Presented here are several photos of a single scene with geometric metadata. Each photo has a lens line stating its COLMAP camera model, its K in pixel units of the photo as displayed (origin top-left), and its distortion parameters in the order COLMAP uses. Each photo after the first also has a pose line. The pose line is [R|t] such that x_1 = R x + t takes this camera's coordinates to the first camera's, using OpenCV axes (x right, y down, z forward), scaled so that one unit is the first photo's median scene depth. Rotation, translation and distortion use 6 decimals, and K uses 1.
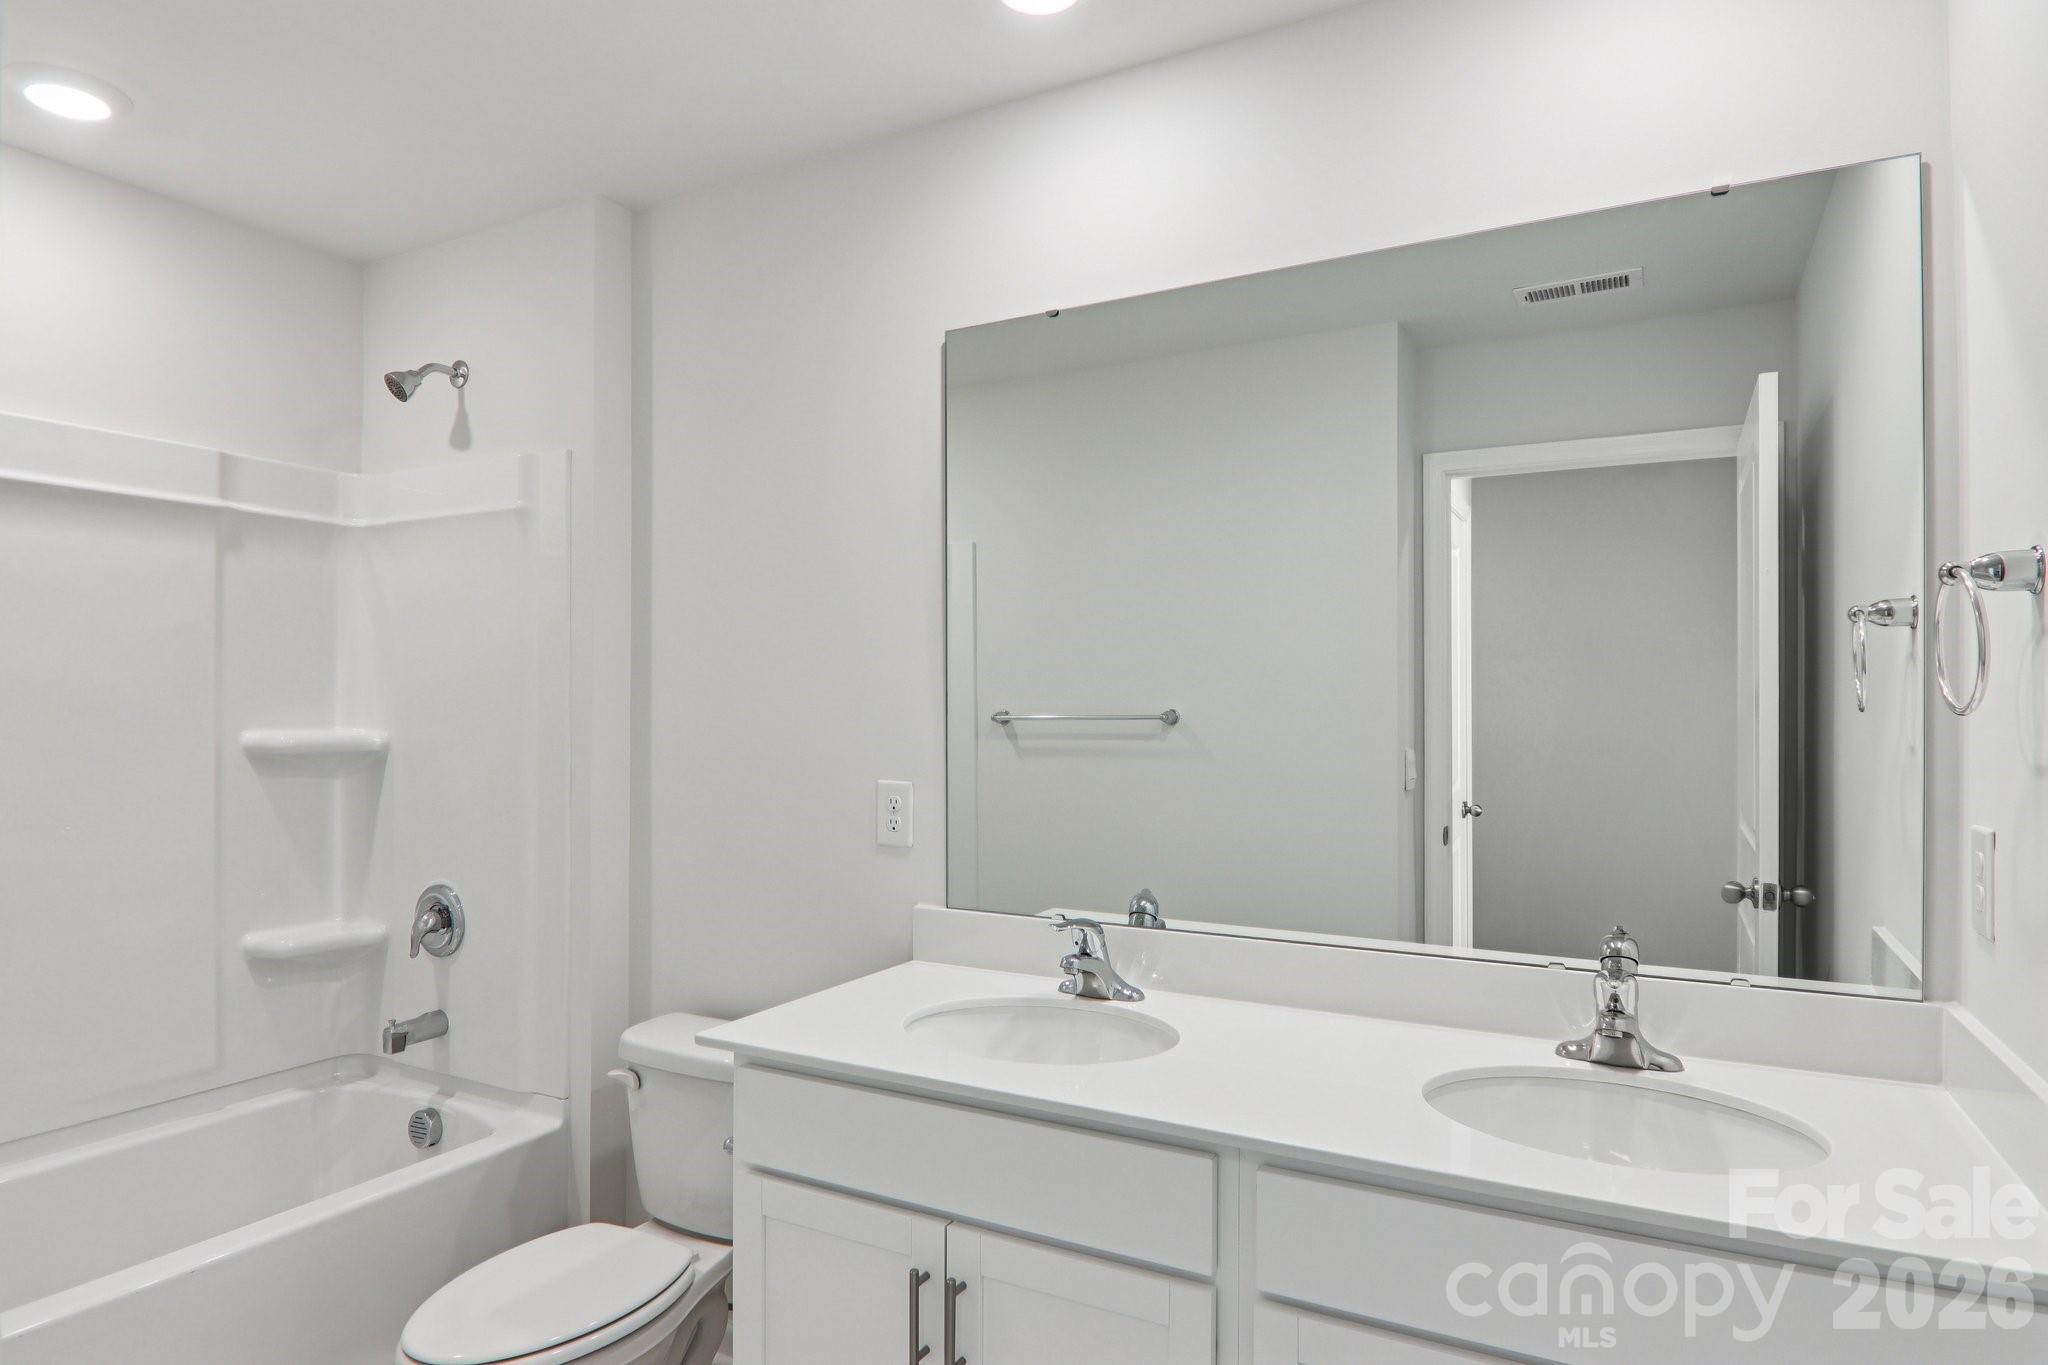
lens RADIAL K [[1136.1, 0, 1022.1], [0, 1136.1, 698.6], [0, 0, 1]] dist [0.004159, -0.021695]
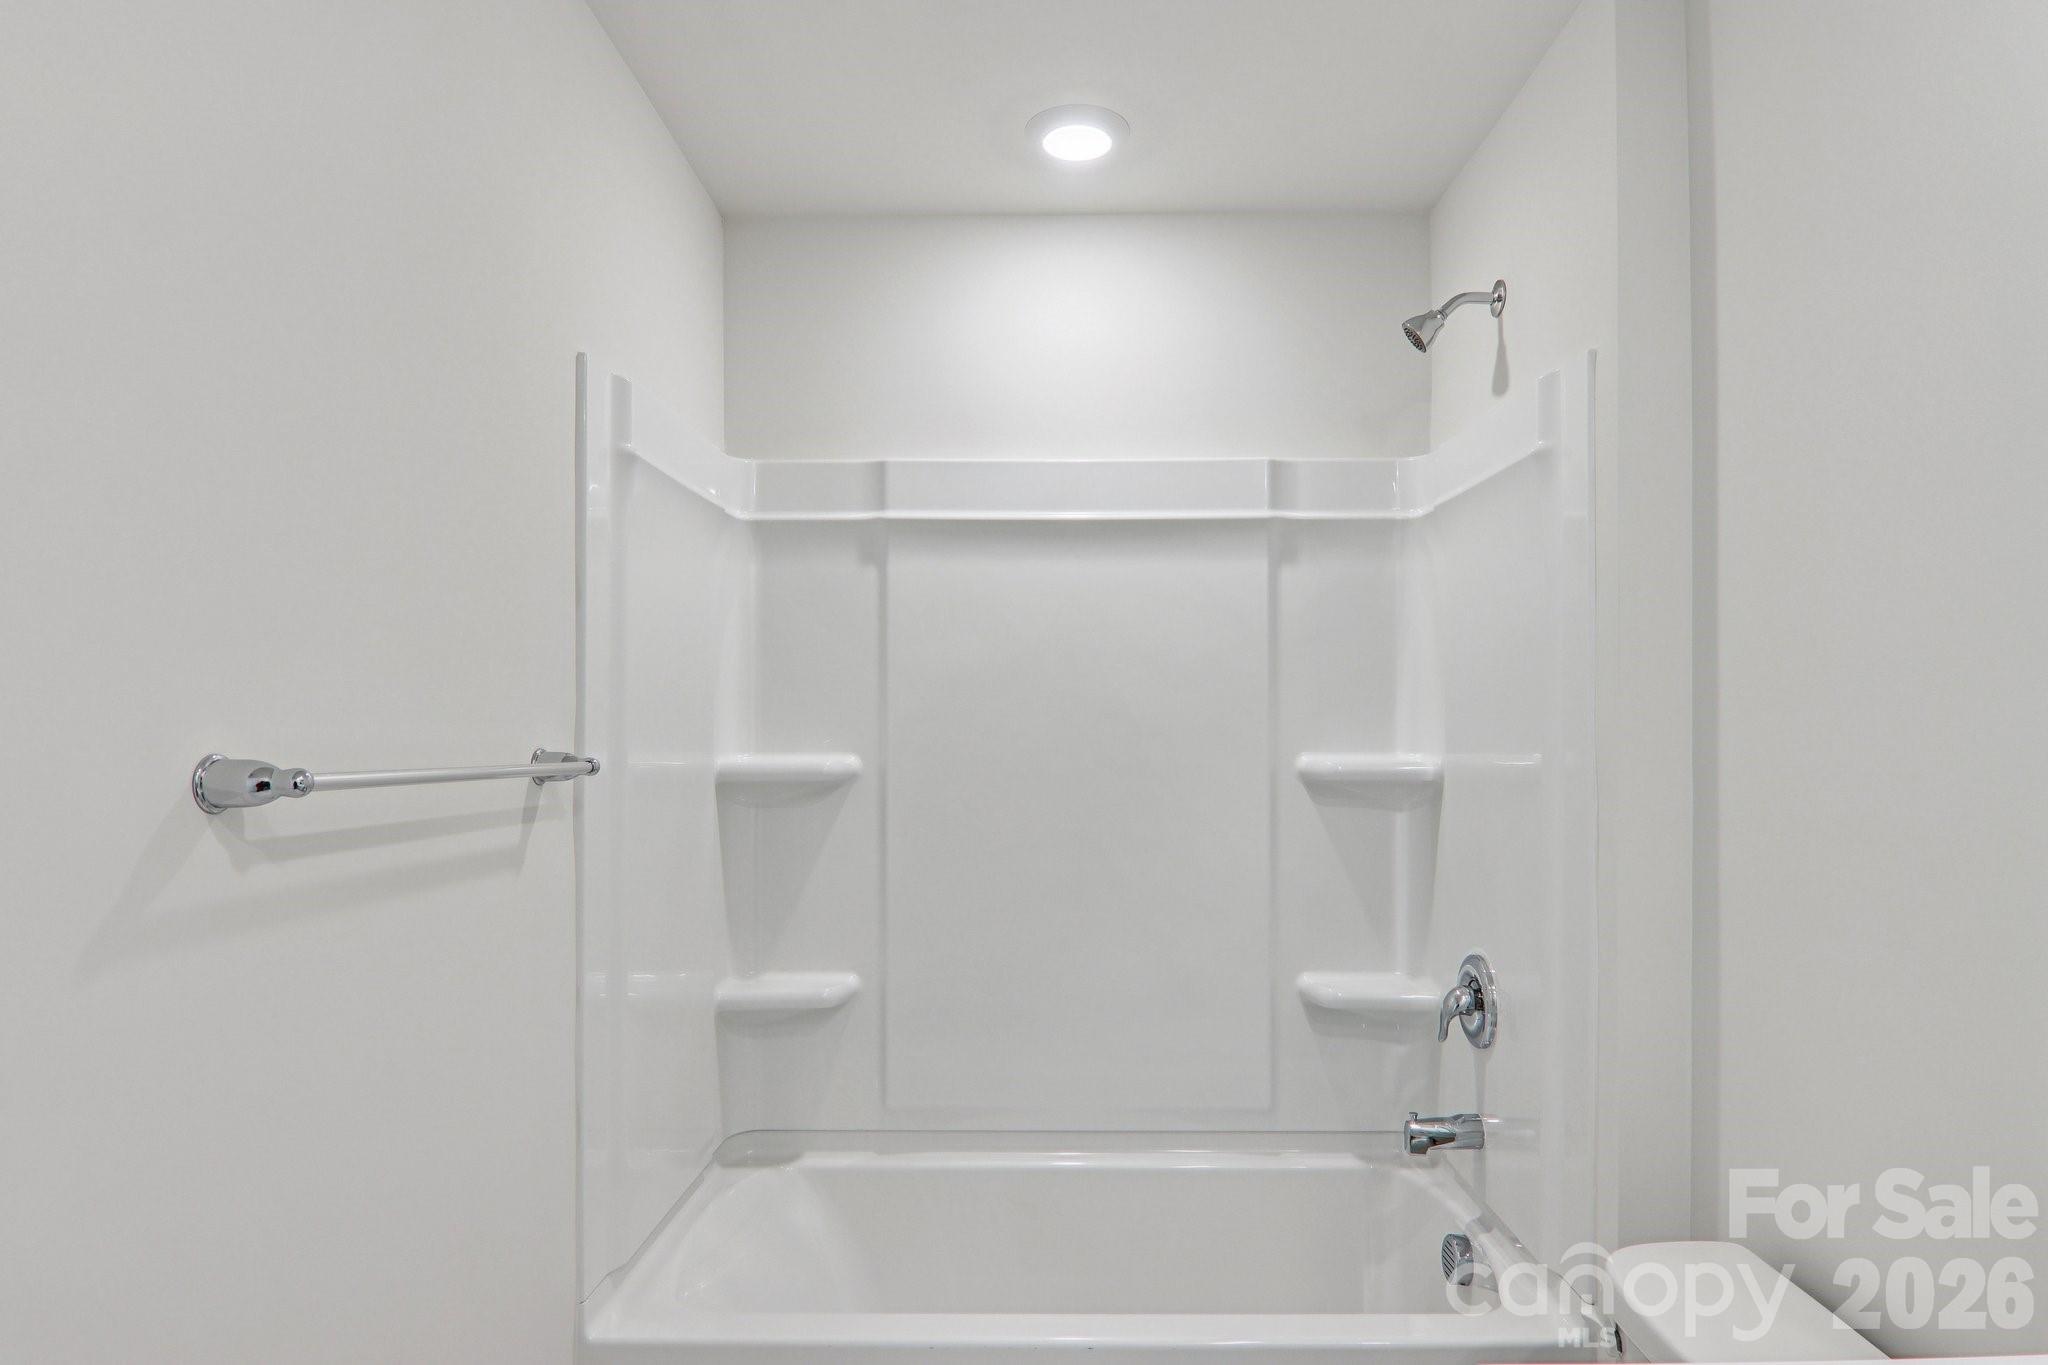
lens RADIAL K [[1168.5, 0, 1019.8], [0, 1168.5, 720.1], [0, 0, 1]] dist [0.001296, 0.000222]
pose [[0.470945, -0.009002, -0.882117, 0.052751], [0.009390, 0.999942, -0.005192, 0.003045], [0.882113, -0.005838, 0.471002, 0.341725]]
